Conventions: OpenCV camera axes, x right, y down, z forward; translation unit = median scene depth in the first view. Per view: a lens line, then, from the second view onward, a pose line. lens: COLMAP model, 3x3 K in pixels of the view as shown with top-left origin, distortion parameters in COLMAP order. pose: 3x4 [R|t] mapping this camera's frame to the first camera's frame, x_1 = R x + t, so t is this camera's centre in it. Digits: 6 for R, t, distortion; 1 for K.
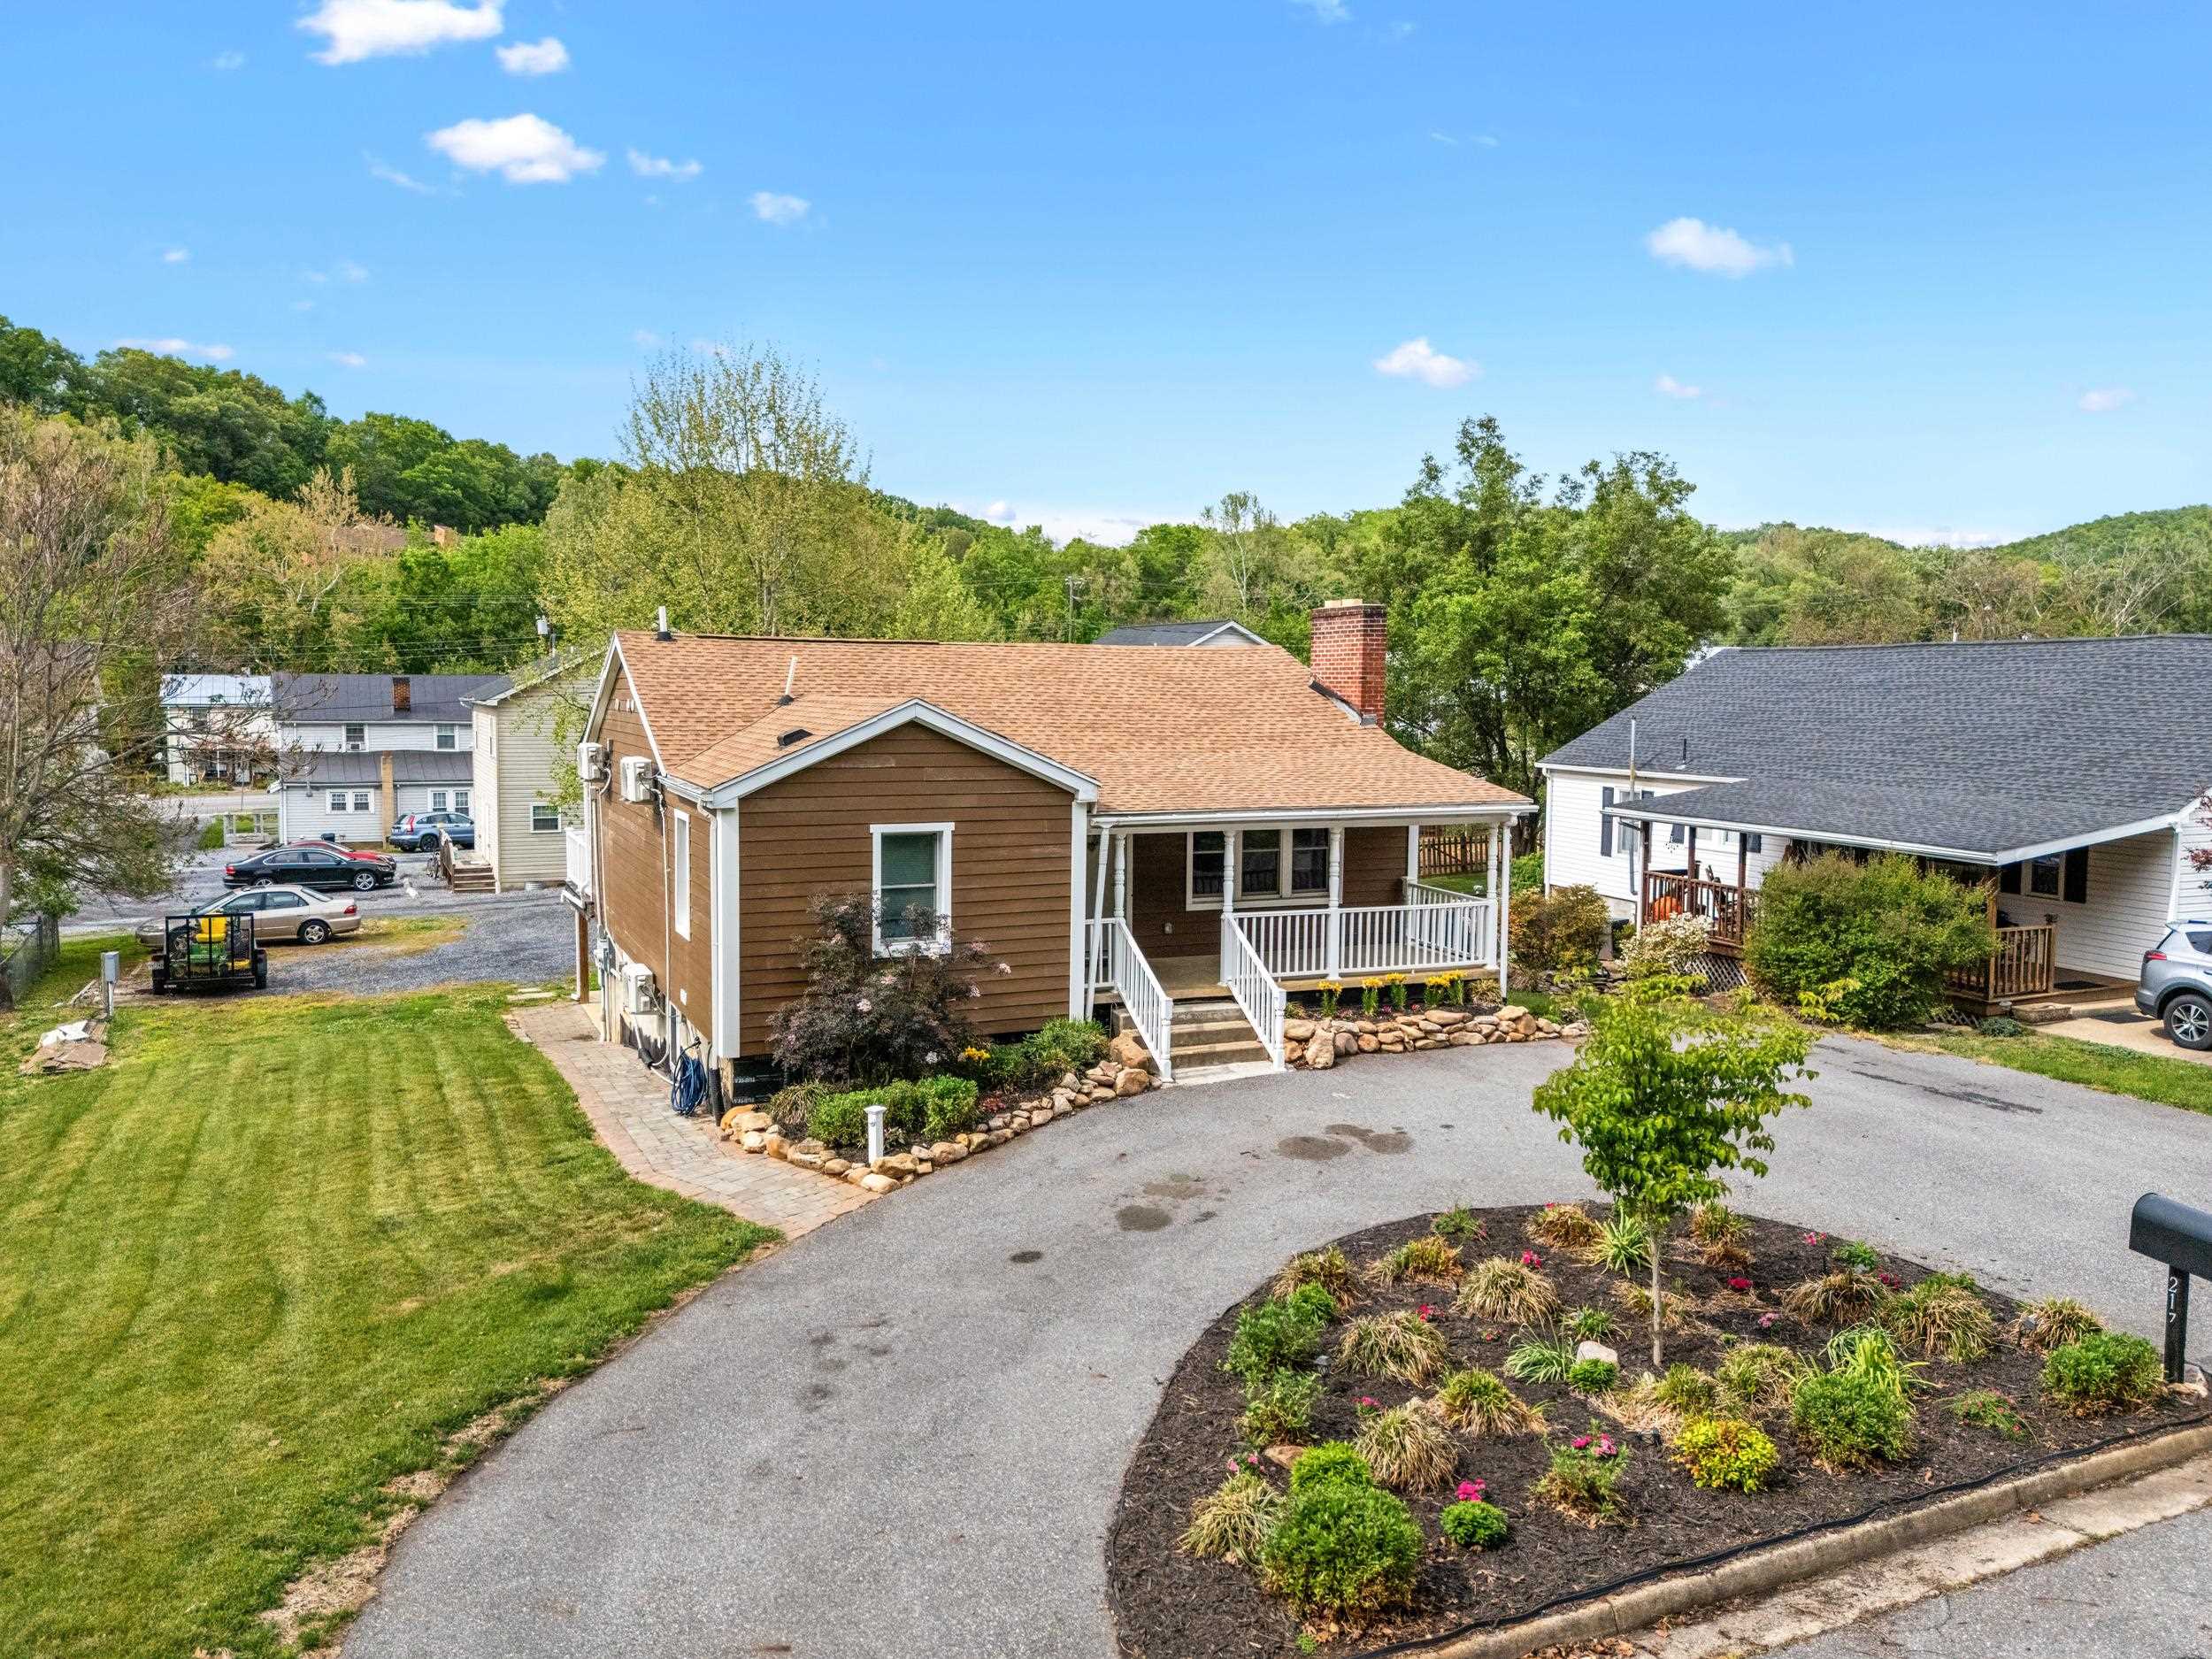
lens RADIAL K [[1655.9, 0, 1093.0], [0, 1655.9, 829.1], [0, 0, 1]] dist [0.090425, -0.091826]
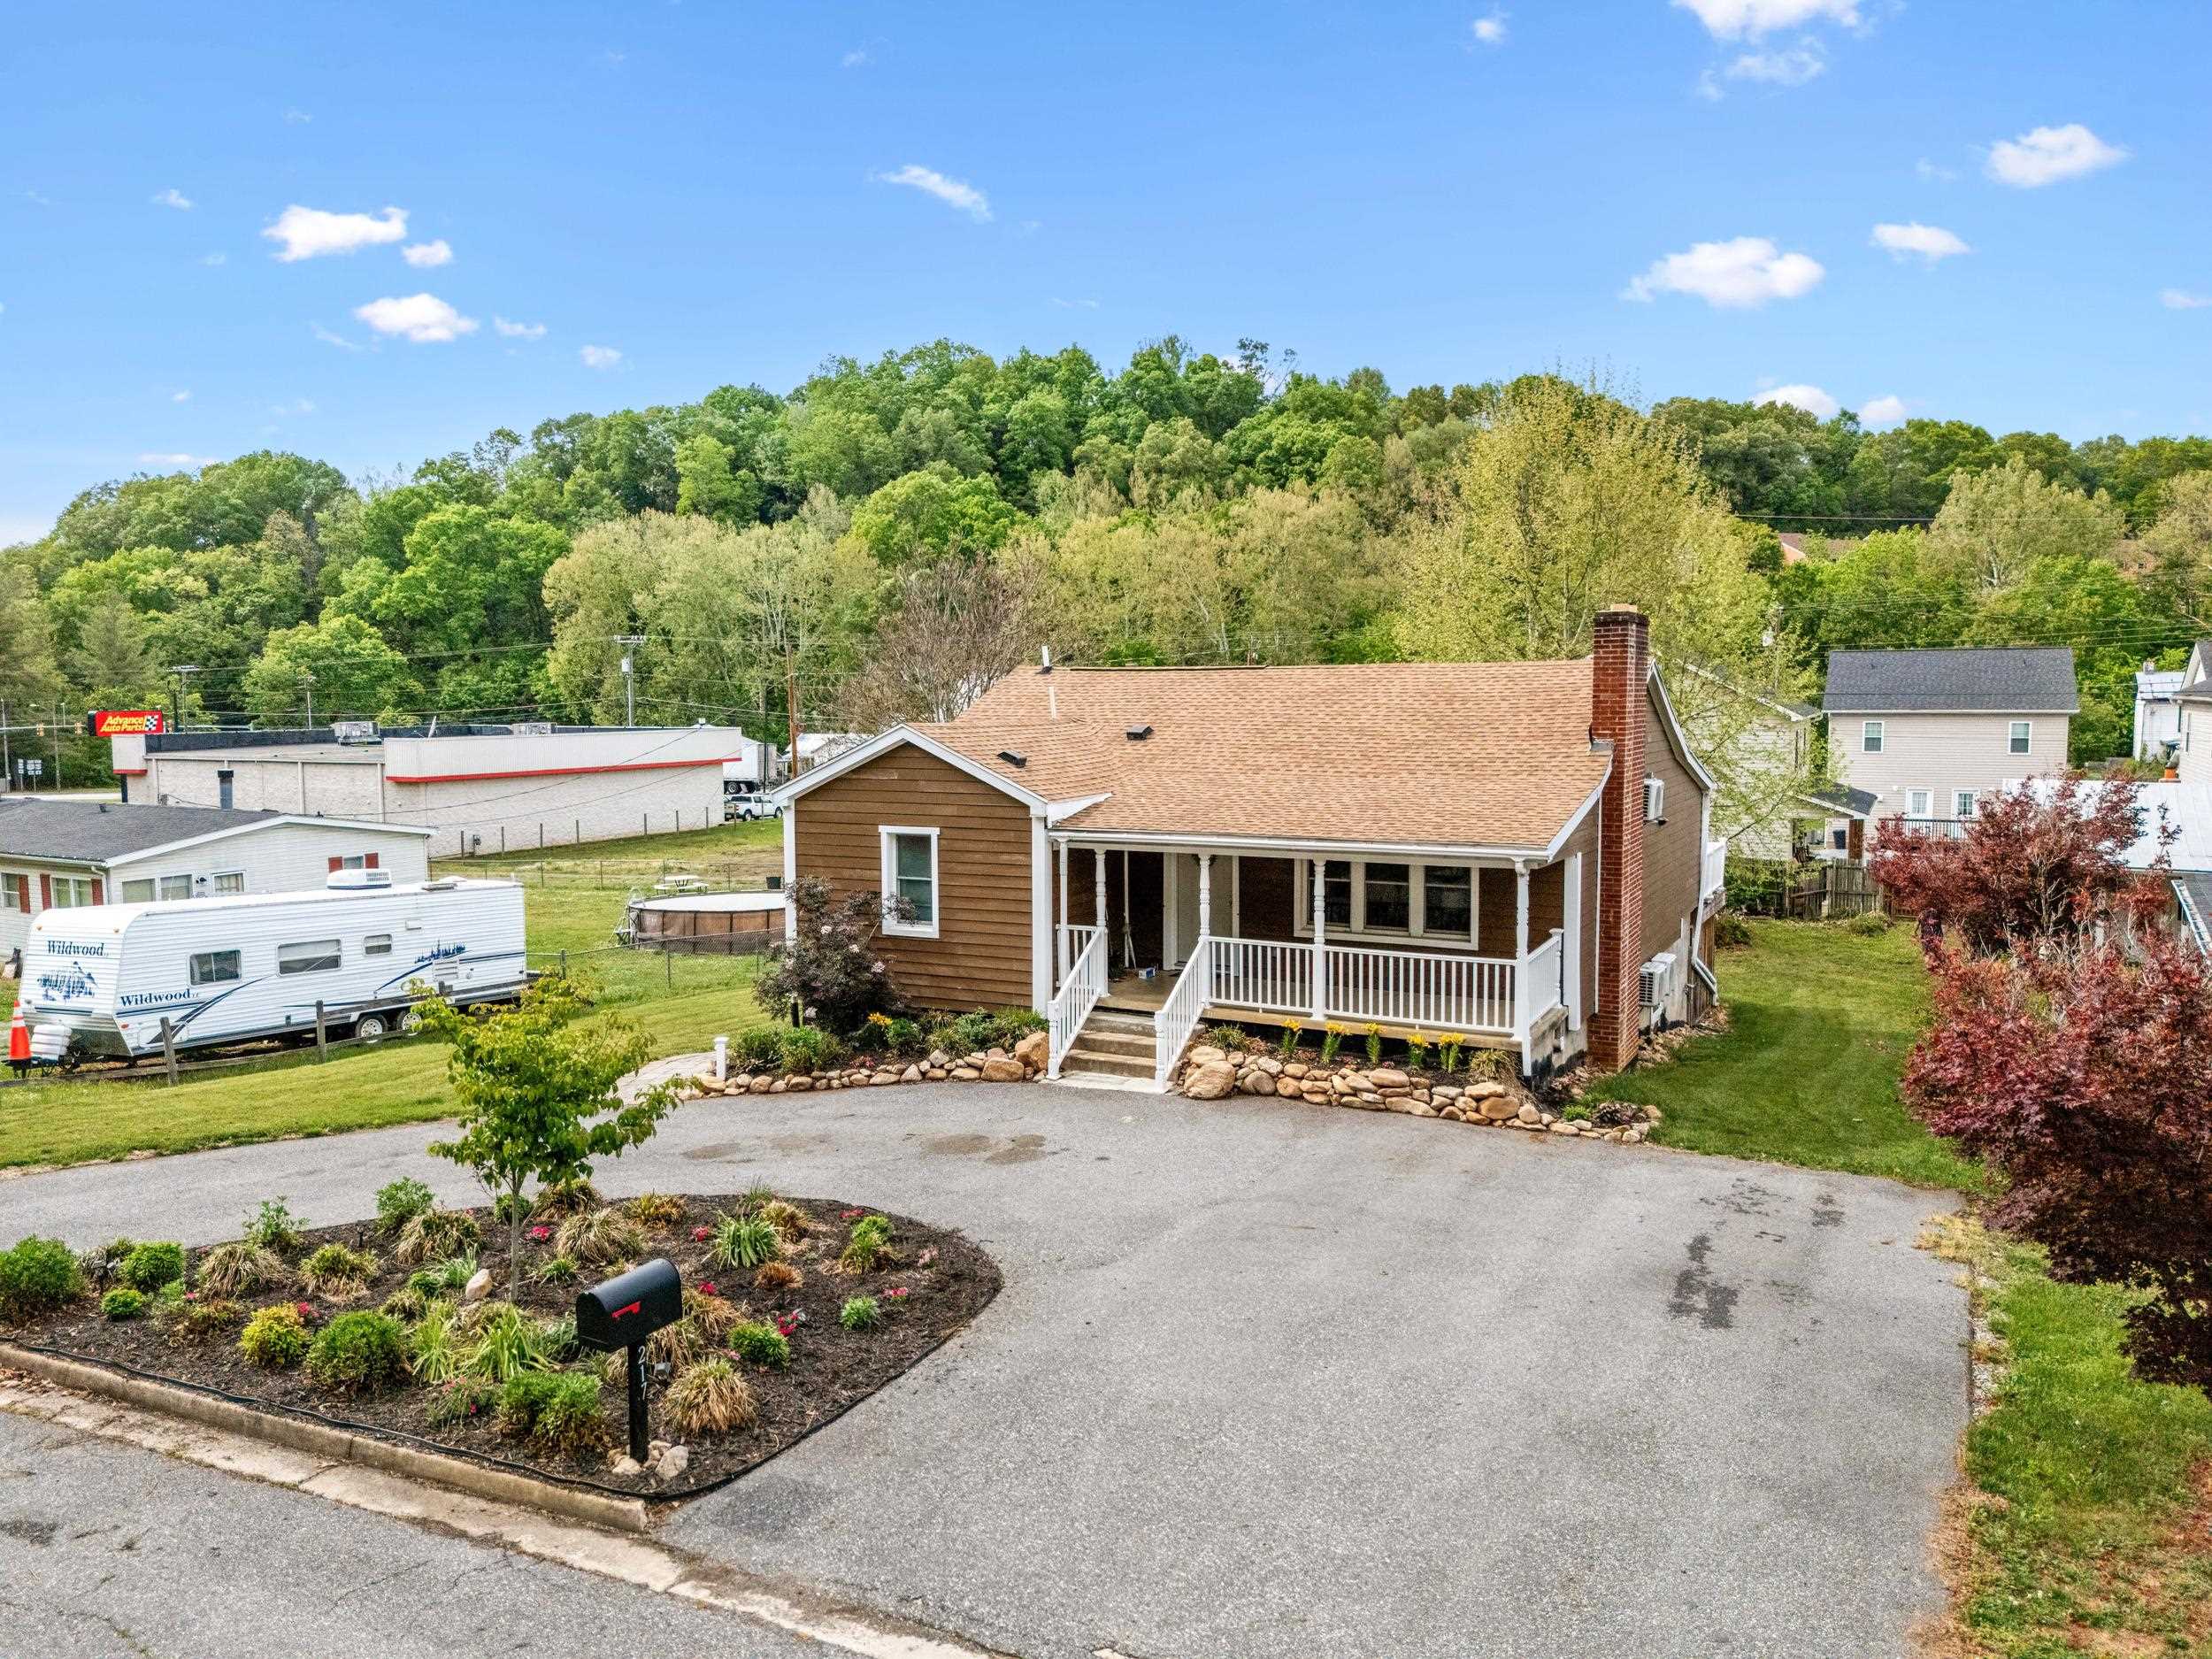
lens RADIAL K [[1626.5, 0, 1104.5], [0, 1626.5, 824.8], [0, 0, 1]] dist [0.084043, -0.085406]
pose [[0.626345, 0.052951, -0.777745, 0.793163], [-0.057469, 0.998112, 0.021672, -0.033889], [0.777425, 0.031122, 0.628206, 0.320162]]
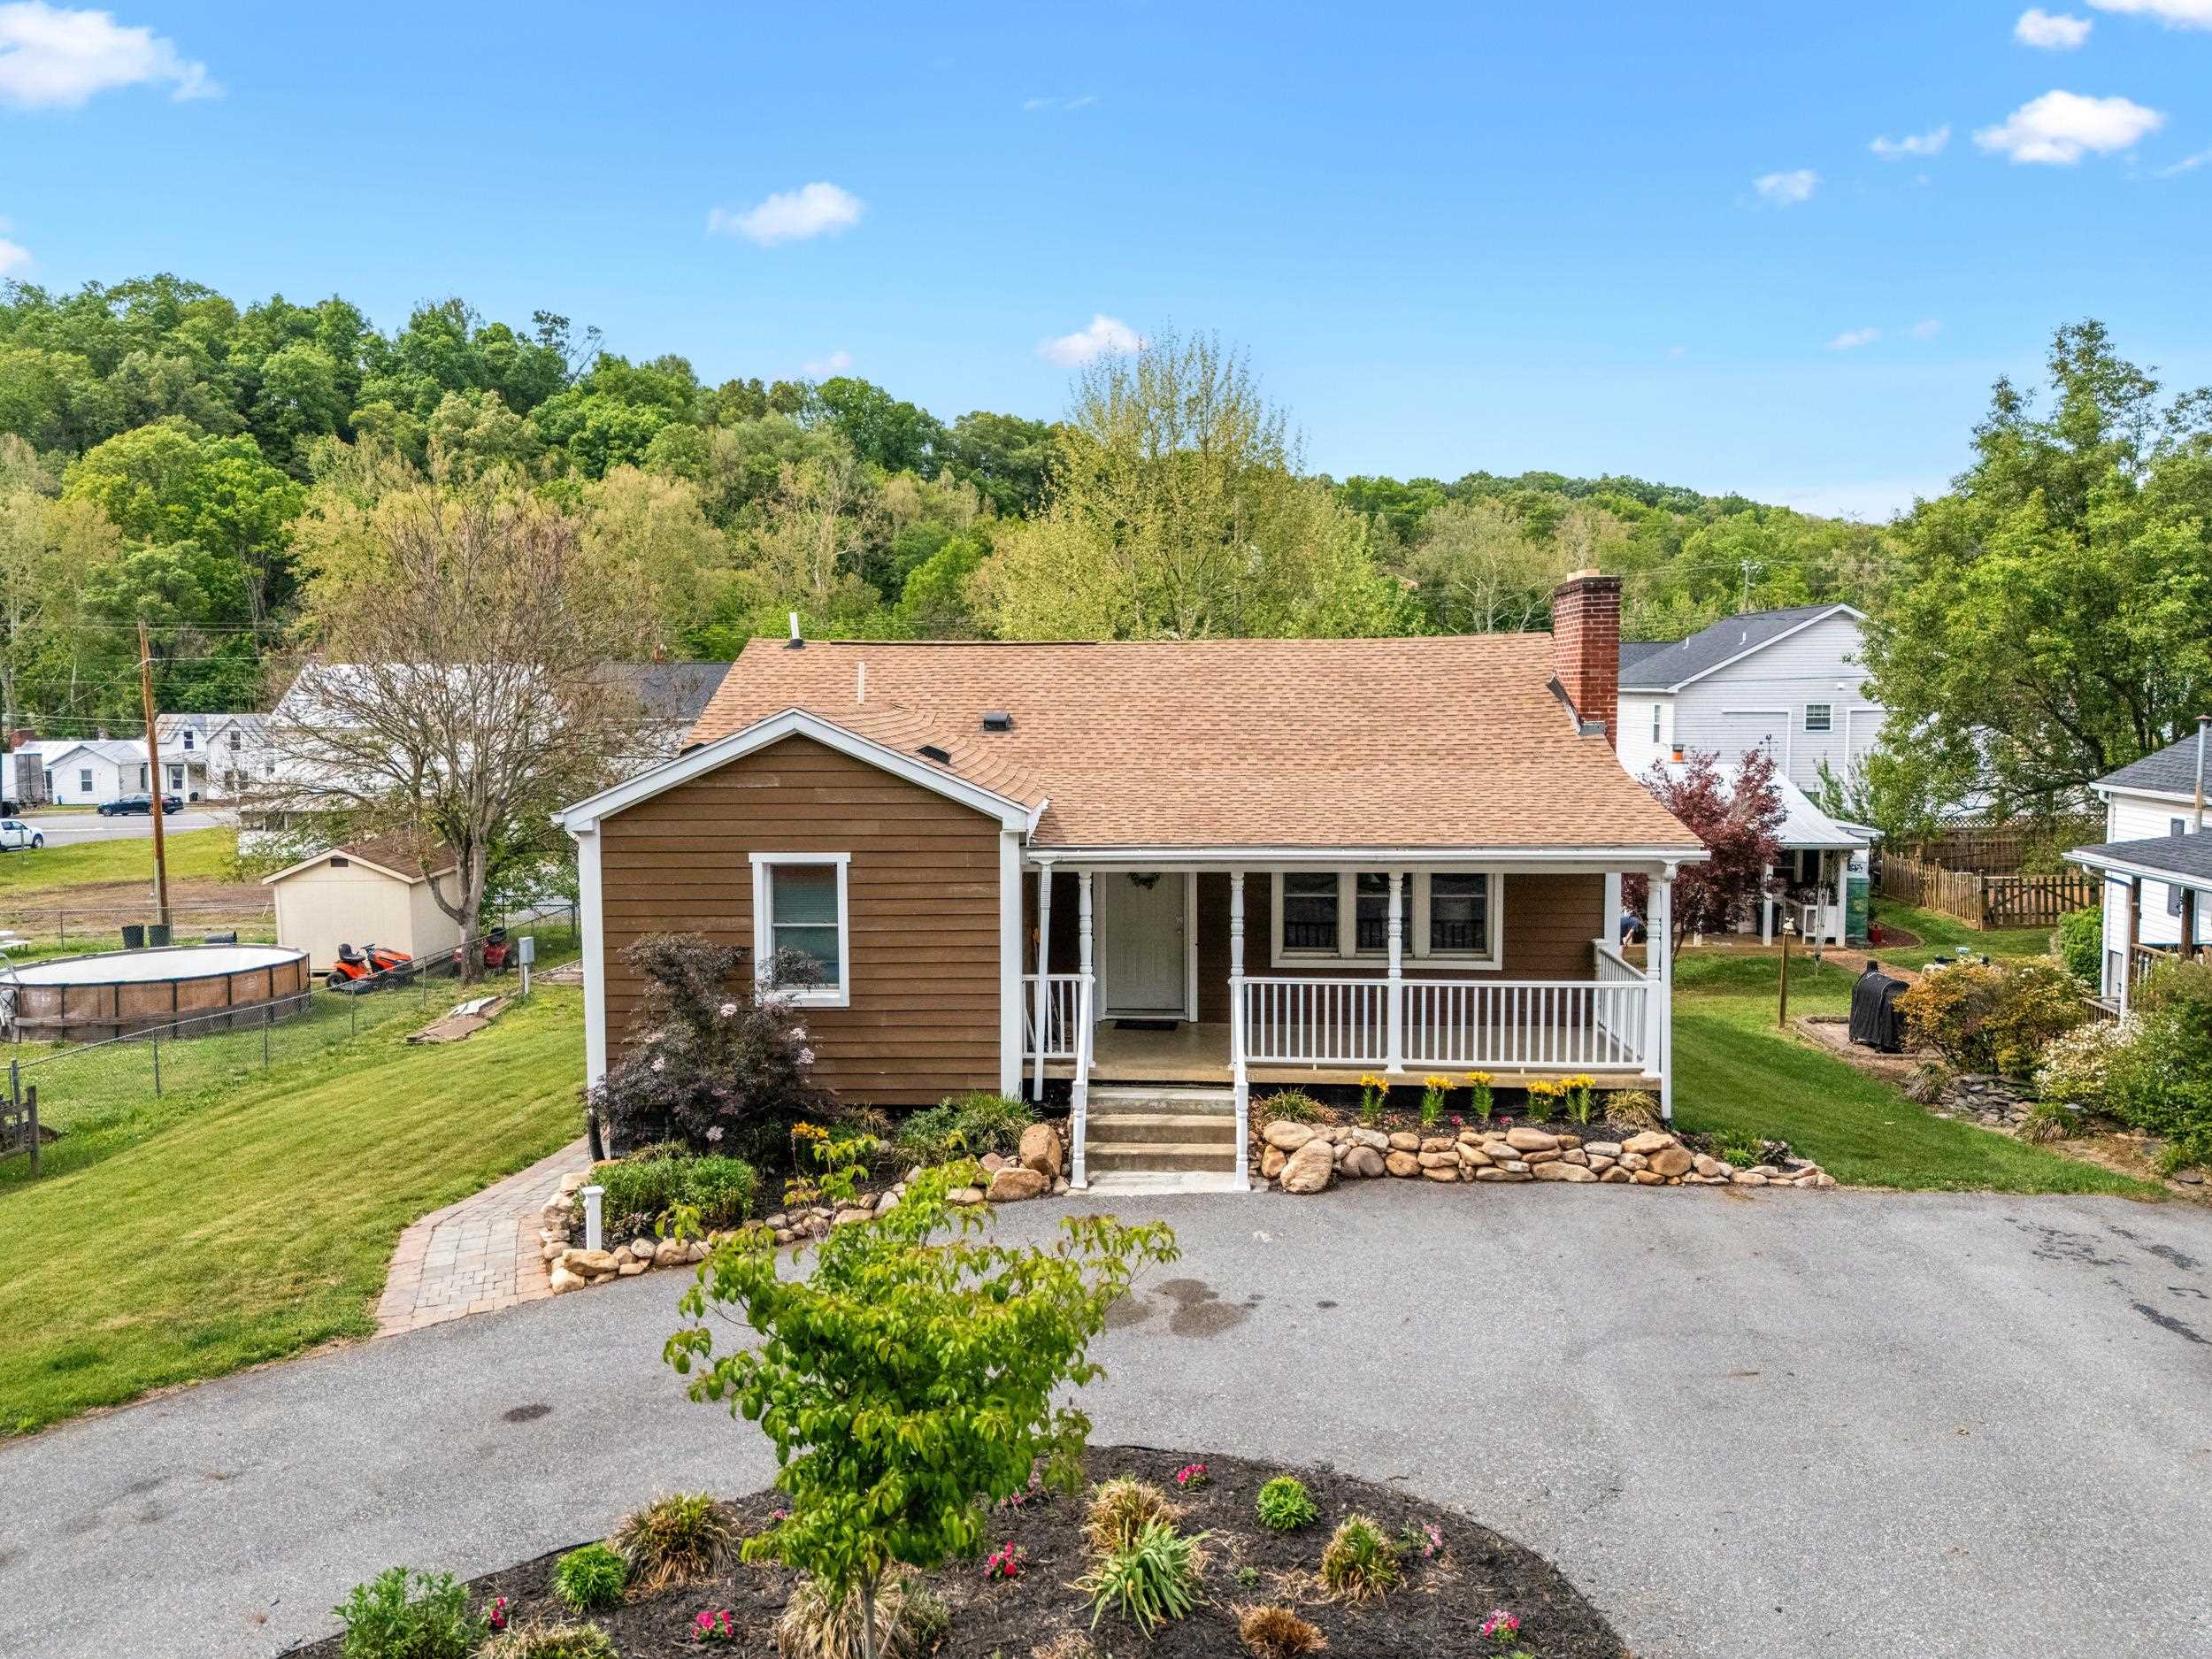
lens RADIAL K [[1632.9, 0, 1103.1], [0, 1632.9, 817.2], [0, 0, 1]] dist [0.071609, -0.067034]
pose [[0.893619, 0.021928, -0.448291, 0.362186], [-0.025580, 0.999671, -0.002091, -0.021108], [0.448098, 0.013336, 0.893885, 0.271941]]
